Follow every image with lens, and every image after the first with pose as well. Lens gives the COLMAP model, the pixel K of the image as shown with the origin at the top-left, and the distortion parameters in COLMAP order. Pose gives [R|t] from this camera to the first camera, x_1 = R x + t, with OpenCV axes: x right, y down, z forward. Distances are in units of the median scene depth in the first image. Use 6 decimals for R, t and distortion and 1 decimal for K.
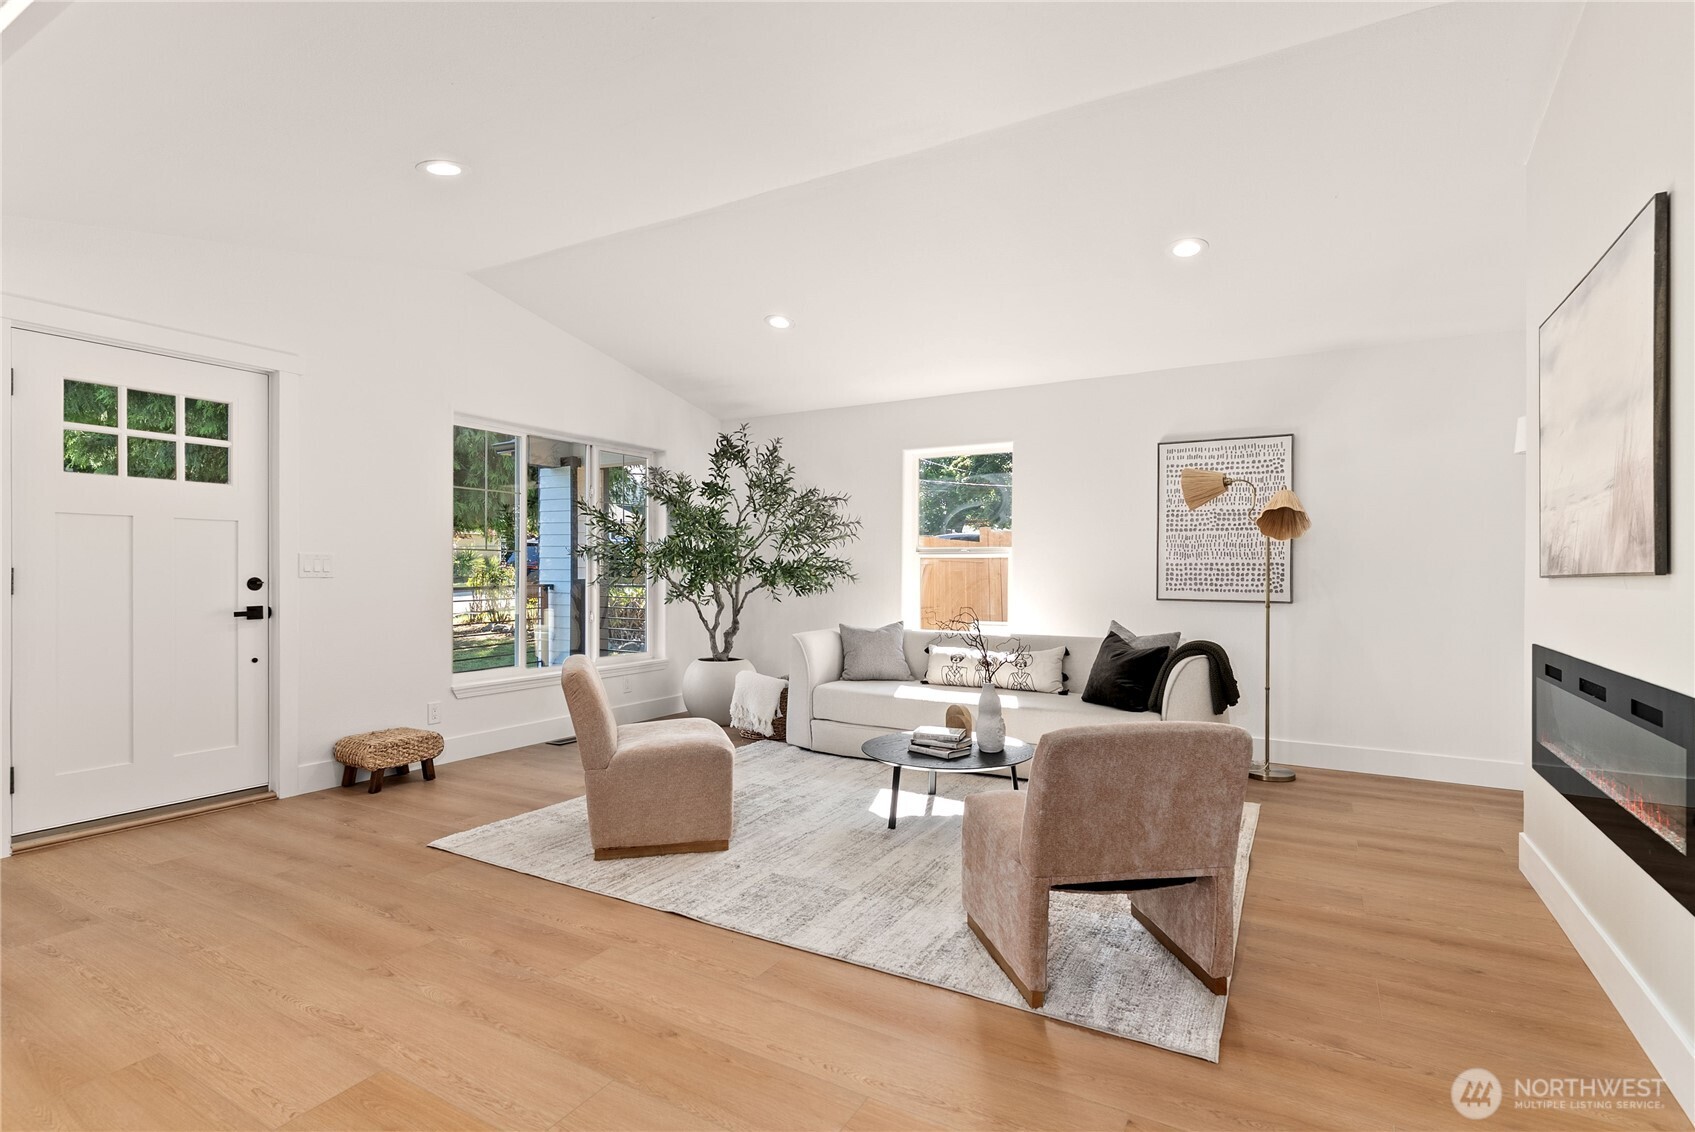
lens RADIAL K [[810.8, 0, 851.0], [0, 810.8, 573.8], [0, 0, 1]] dist [0.004462, -0.000414]
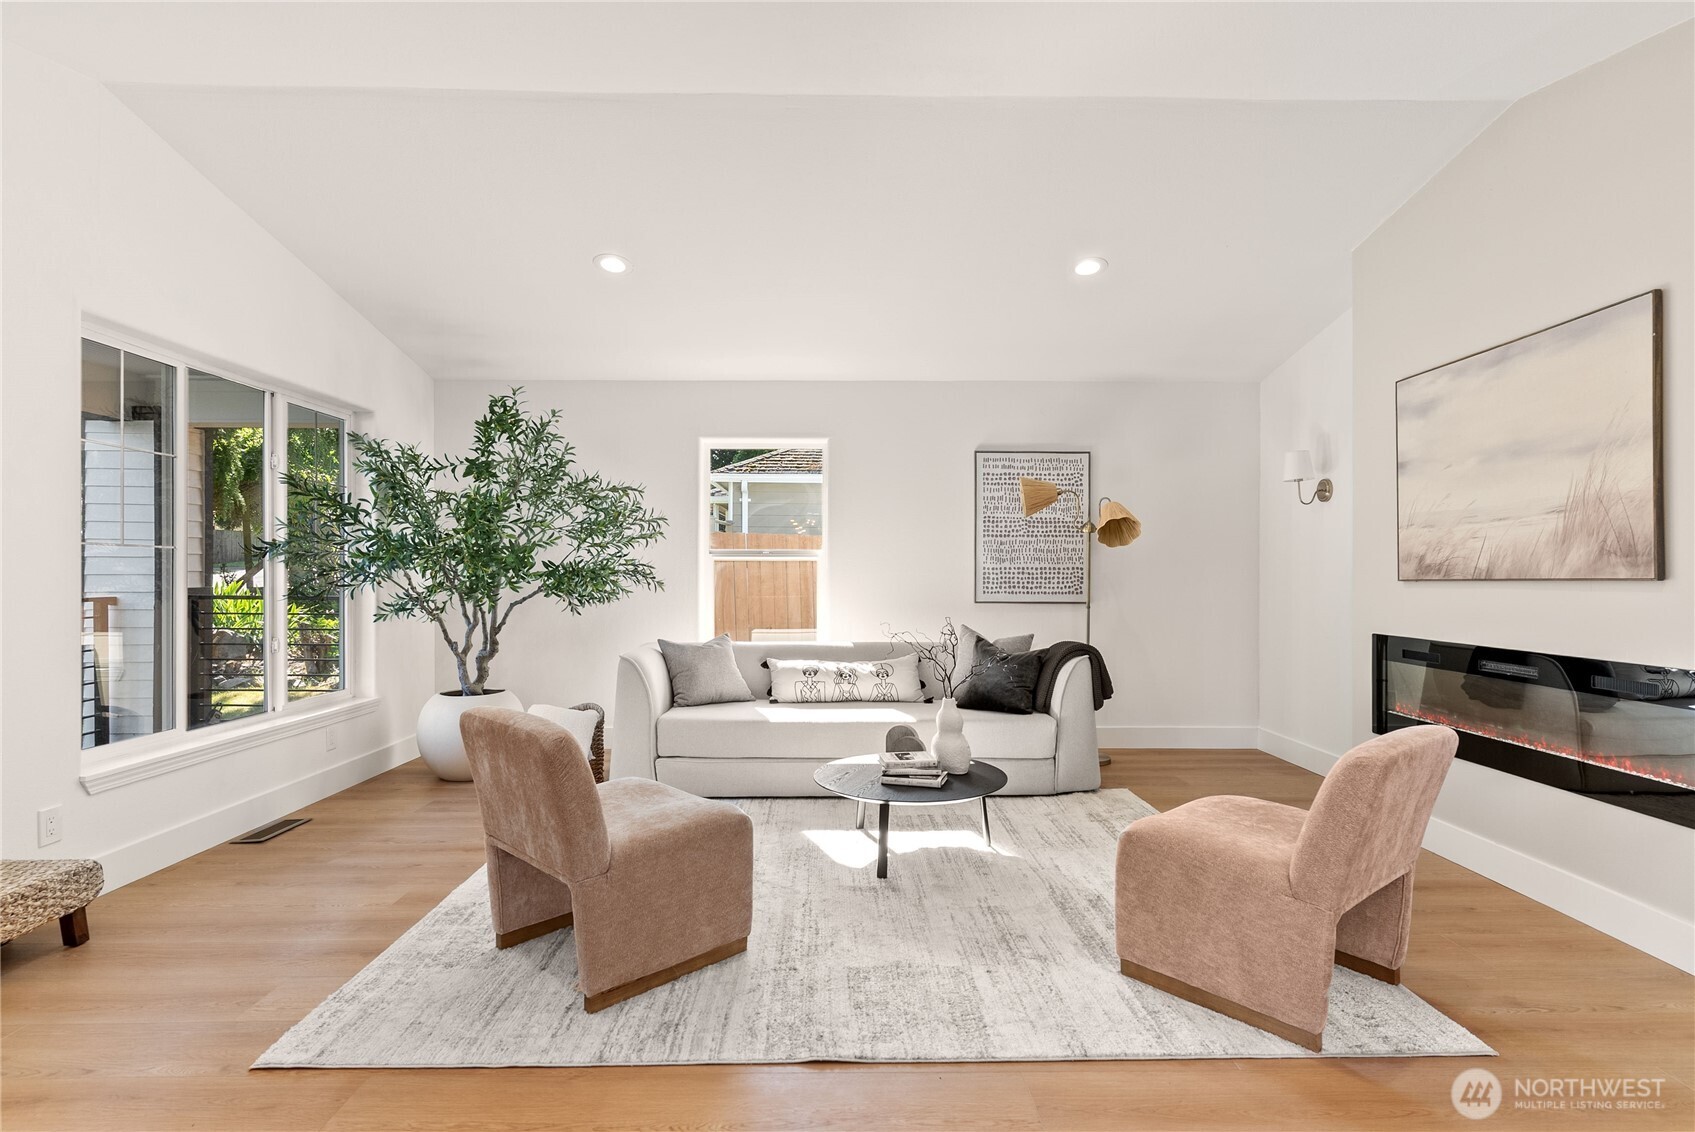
lens RADIAL K [[810.8, 0, 843.5], [0, 810.8, 573.6], [0, 0, 1]] dist [0.004462, -0.000414]
pose [[0.862237, -0.003034, 0.506496, -0.319309], [0.004062, 0.999991, -0.000924, -0.005143], [-0.506488, 0.002854, 0.862242, 0.213478]]
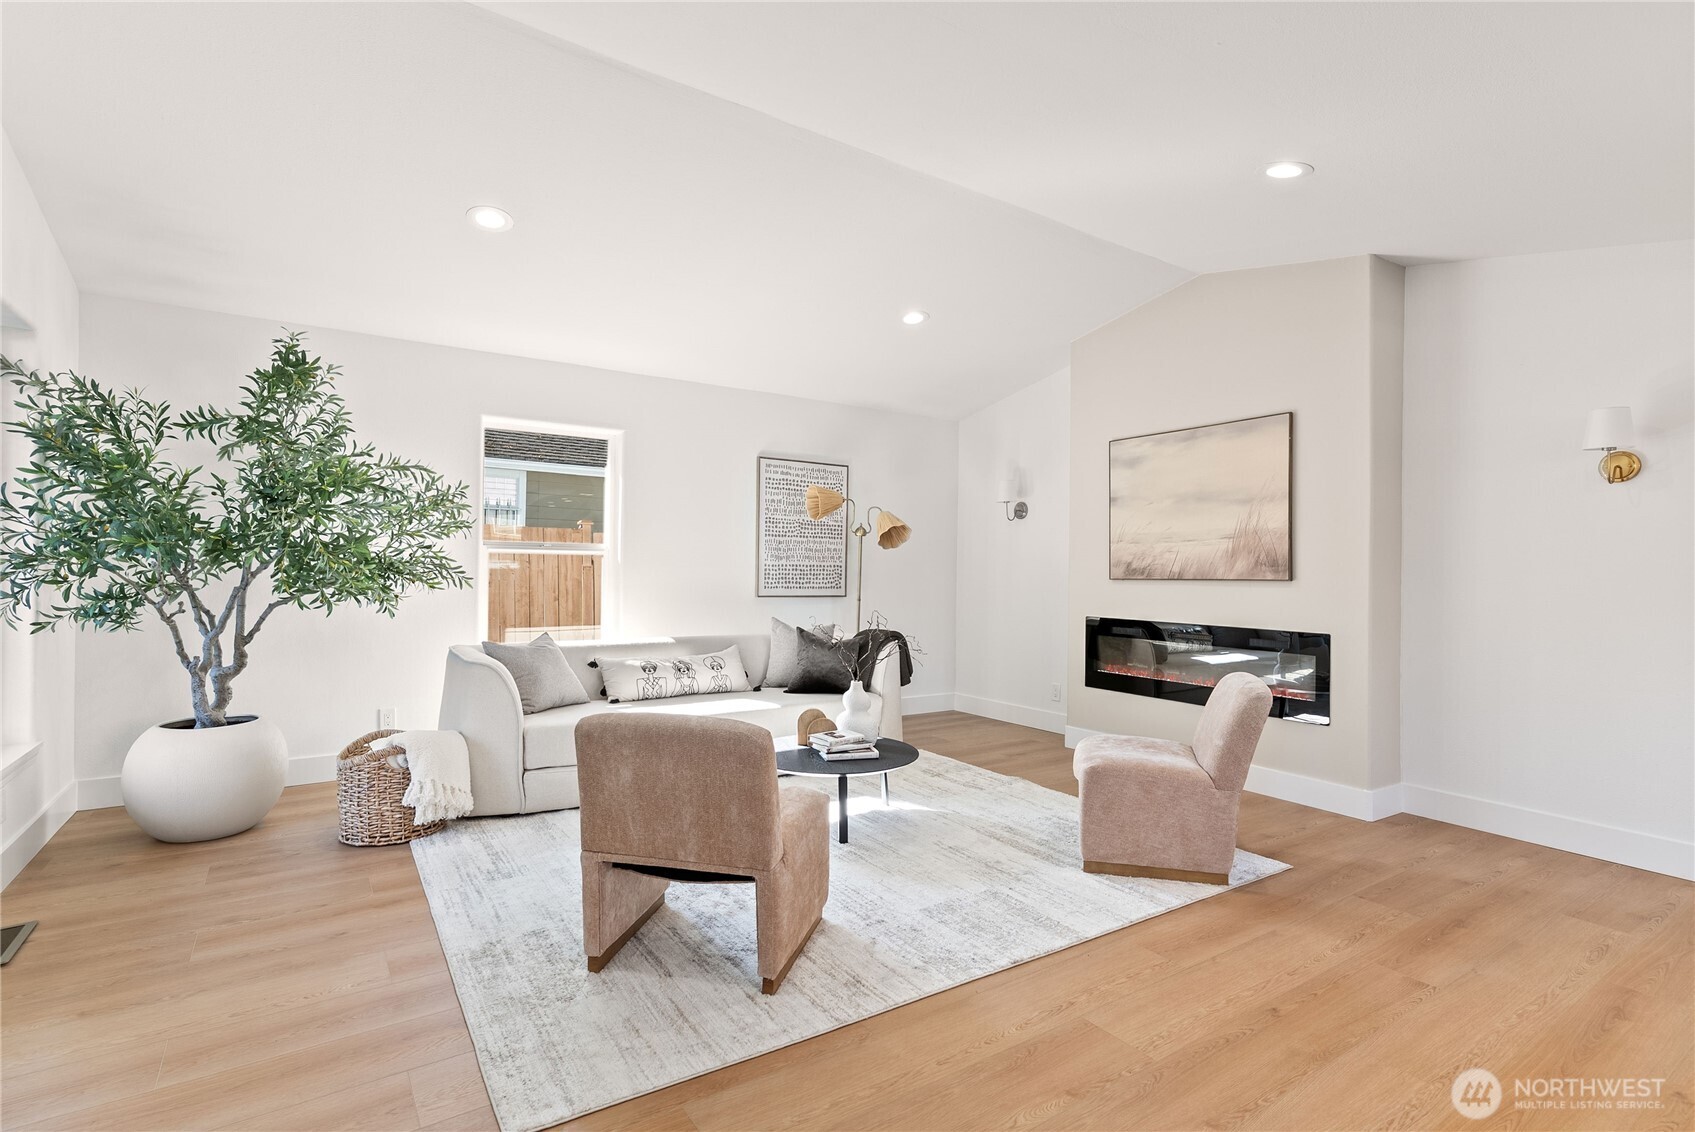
lens RADIAL K [[810.8, 0, 844.0], [0, 810.8, 560.2], [0, 0, 1]] dist [0.004462, -0.000414]
pose [[0.444430, 0.011899, 0.895735, -0.622825], [-0.007919, 0.999925, -0.009354, -0.009760], [-0.895779, -0.002936, 0.444491, 0.439718]]
